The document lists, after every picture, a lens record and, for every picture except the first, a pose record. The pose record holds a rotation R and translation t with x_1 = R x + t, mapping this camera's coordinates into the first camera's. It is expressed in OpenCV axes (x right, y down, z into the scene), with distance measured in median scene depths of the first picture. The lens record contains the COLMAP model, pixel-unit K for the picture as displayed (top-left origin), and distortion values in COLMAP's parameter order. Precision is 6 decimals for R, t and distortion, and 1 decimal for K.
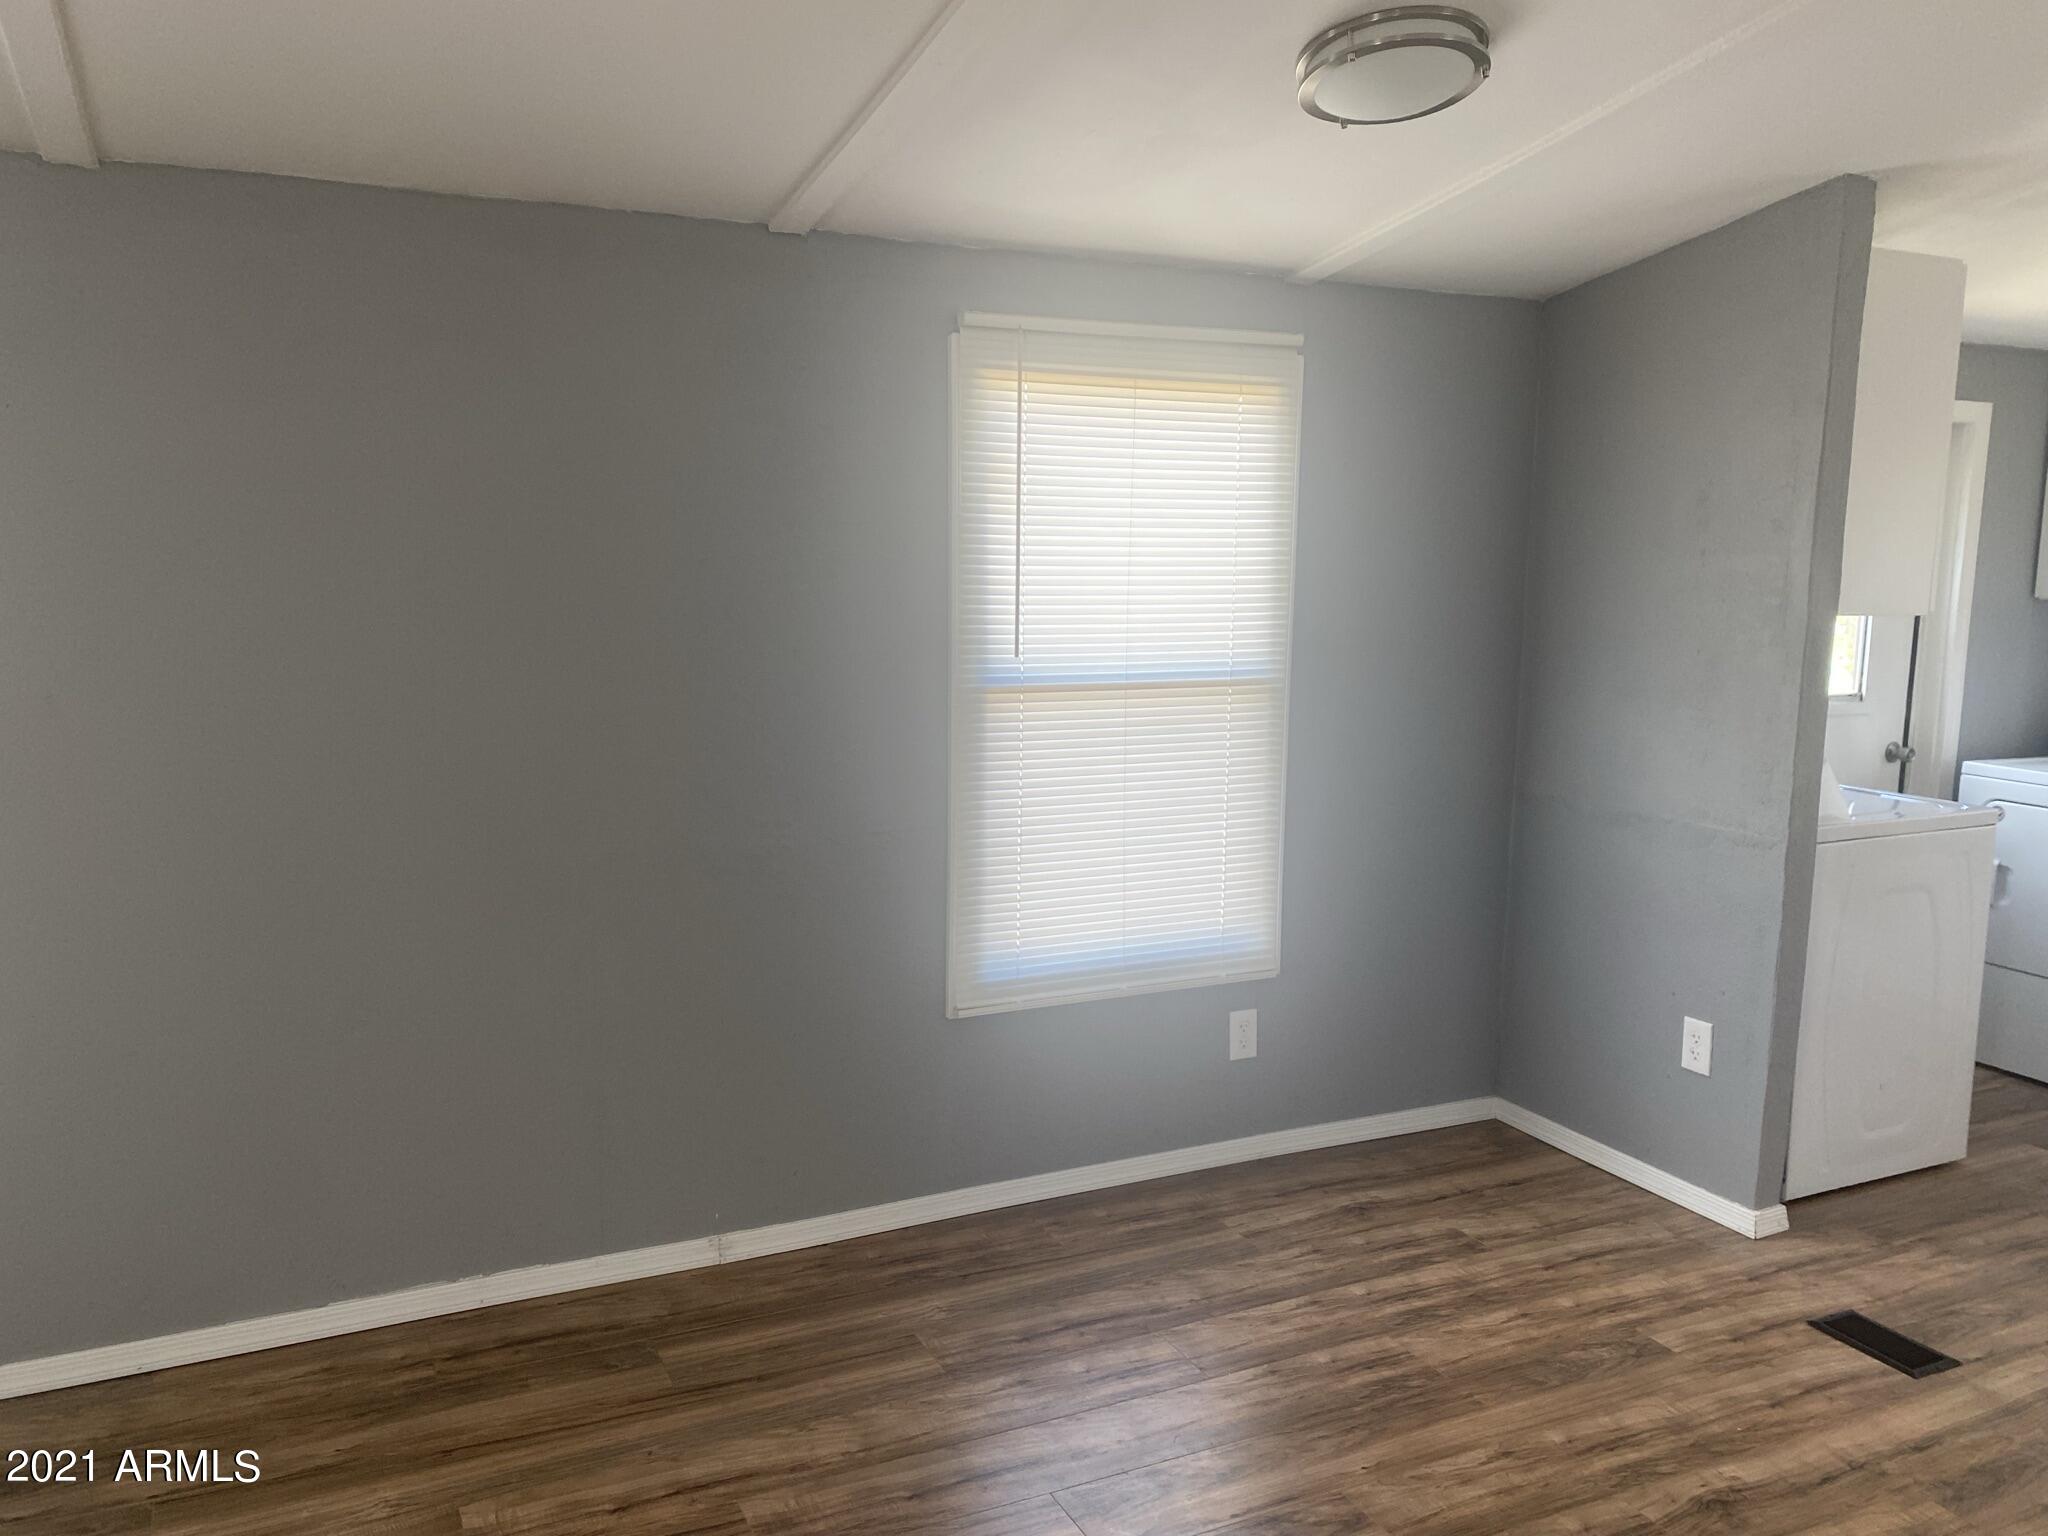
lens RADIAL K [[1609.3, 0, 1039.2], [0, 1609.3, 763.5], [0, 0, 1]] dist [0.026847, -0.042179]
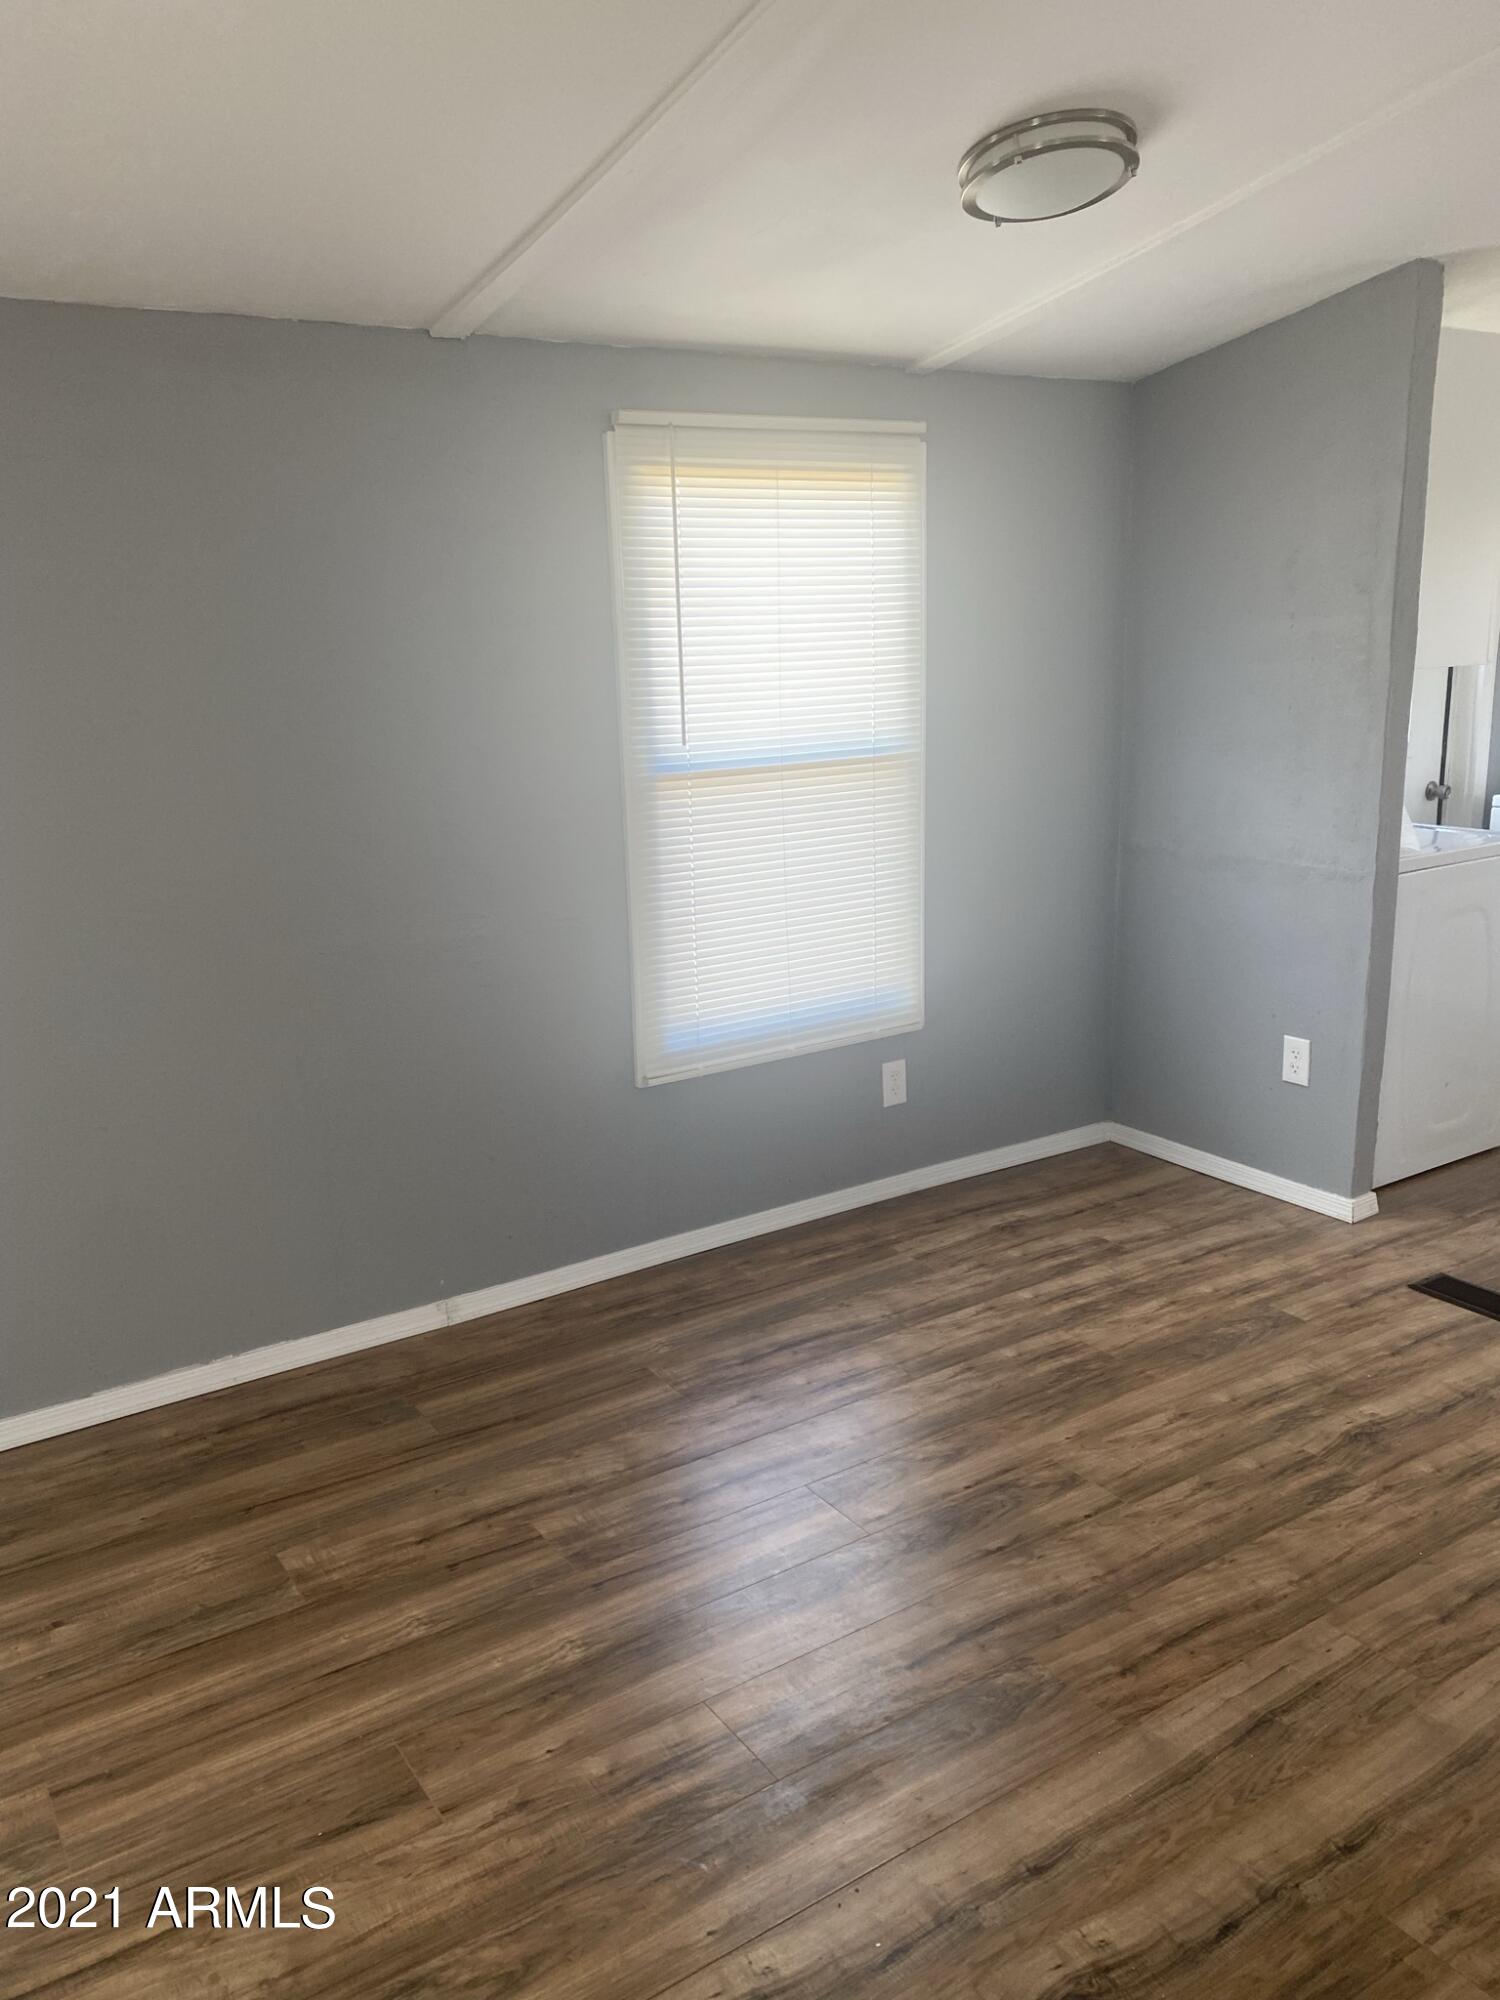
lens RADIAL K [[1571.6, 0, 739.2], [0, 1571.6, 1005.4], [0, 0, 1]] dist [0.026847, -0.042179]
pose [[0.991396, -0.070129, 0.110530, -0.110270], [0.058499, 0.992733, 0.105165, -0.002965], [-0.117102, -0.097795, 0.988293, -0.046789]]
